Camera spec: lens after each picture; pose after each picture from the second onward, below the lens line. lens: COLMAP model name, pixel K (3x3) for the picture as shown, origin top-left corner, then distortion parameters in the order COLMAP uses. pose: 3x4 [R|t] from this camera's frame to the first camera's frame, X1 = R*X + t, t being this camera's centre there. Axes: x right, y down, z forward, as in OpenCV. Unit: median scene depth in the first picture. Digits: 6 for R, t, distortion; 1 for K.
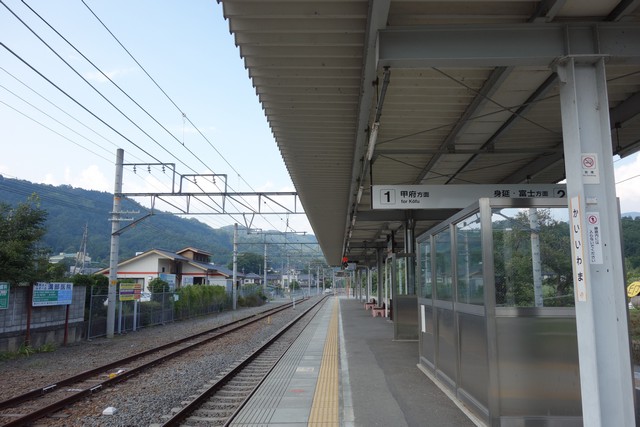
lens RADIAL K [[503.0, 0, 320.0], [0, 503.0, 213.5], [0, 0, 1]] dist [0.001275, -0.004779]
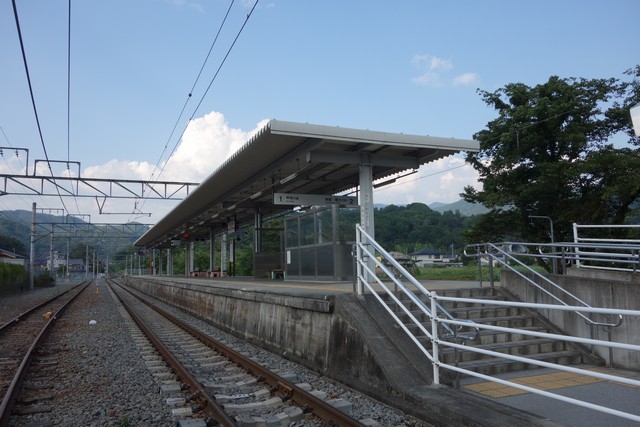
lens RADIAL K [[505.7, 0, 320.0], [0, 505.7, 213.5], [0, 0, 1]] dist [-0.001974, -0.002045]
pose [[0.903344, 0.025731, 0.428143, -0.181540], [-0.038983, 0.998993, 0.022212, -0.007086], [-0.427141, -0.036755, 0.903438, -0.293178]]
